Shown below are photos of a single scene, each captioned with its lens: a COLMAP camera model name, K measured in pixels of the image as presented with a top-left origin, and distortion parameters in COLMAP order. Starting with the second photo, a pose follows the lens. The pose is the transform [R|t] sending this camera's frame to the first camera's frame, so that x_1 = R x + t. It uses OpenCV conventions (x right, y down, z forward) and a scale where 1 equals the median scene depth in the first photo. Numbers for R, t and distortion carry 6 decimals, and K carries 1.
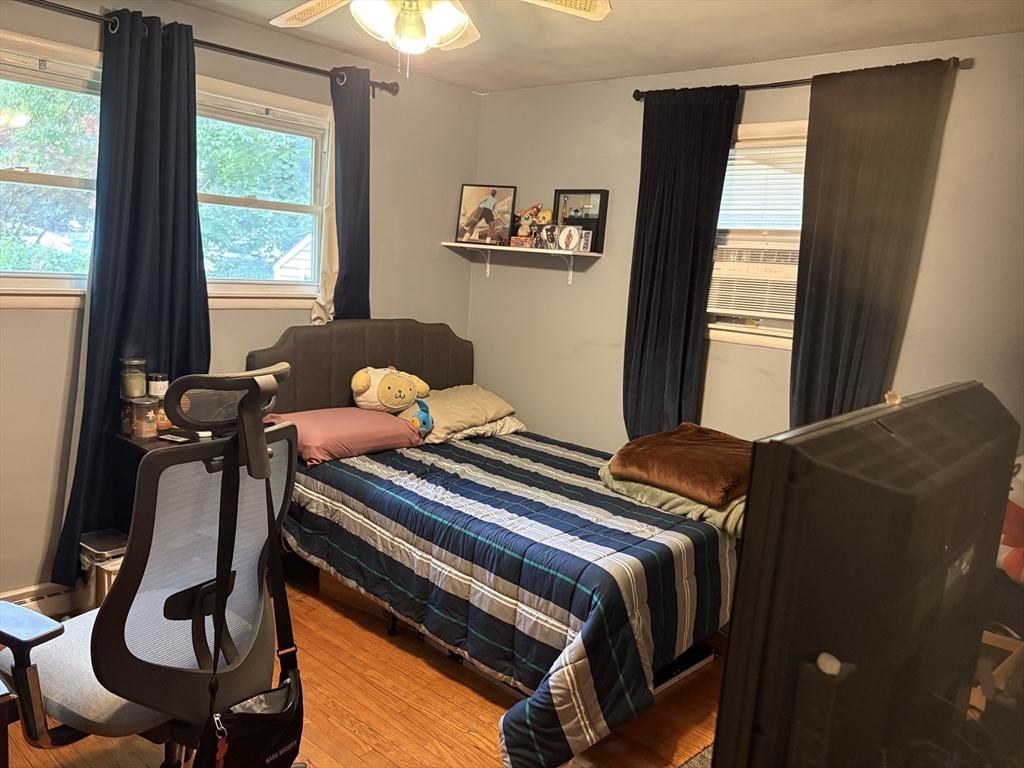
lens RADIAL K [[782.7, 0, 510.7], [0, 782.7, 386.9], [0, 0, 1]] dist [0.055056, -0.062669]
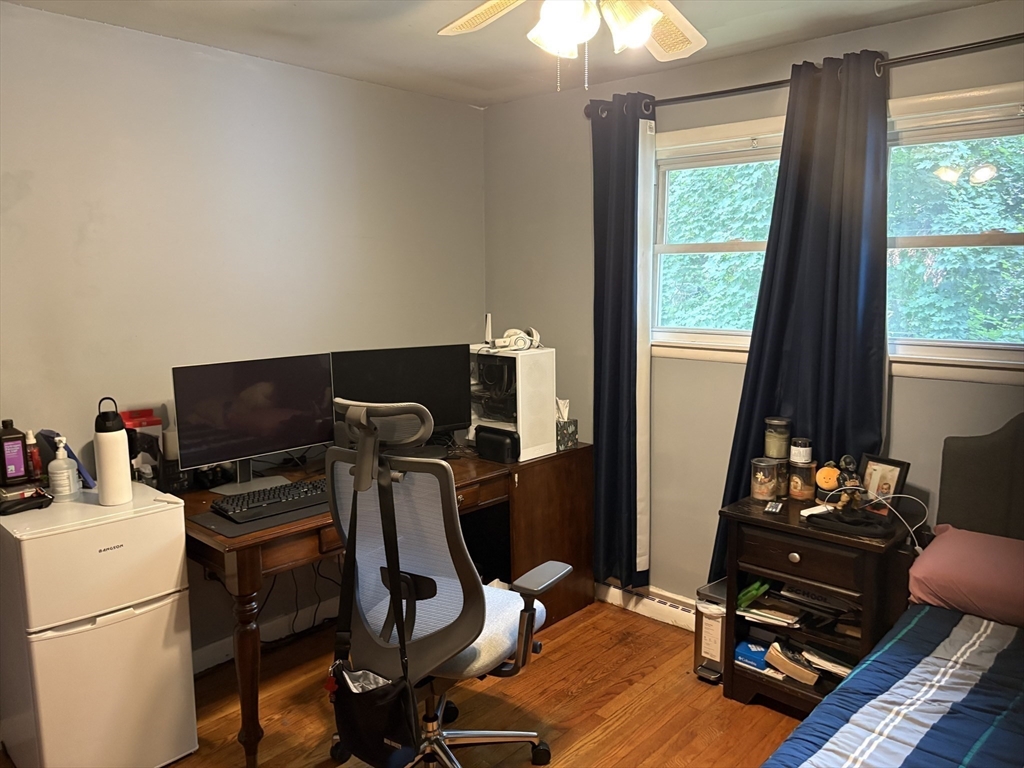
lens RADIAL K [[782.7, 0, 511.9], [0, 782.7, 379.9], [0, 0, 1]] dist [0.055056, -0.062669]
pose [[-0.030070, 0.063800, -0.997510, 0.480237], [-0.153157, 0.985882, 0.067673, -0.095002], [0.987744, 0.154810, -0.019874, 0.666676]]
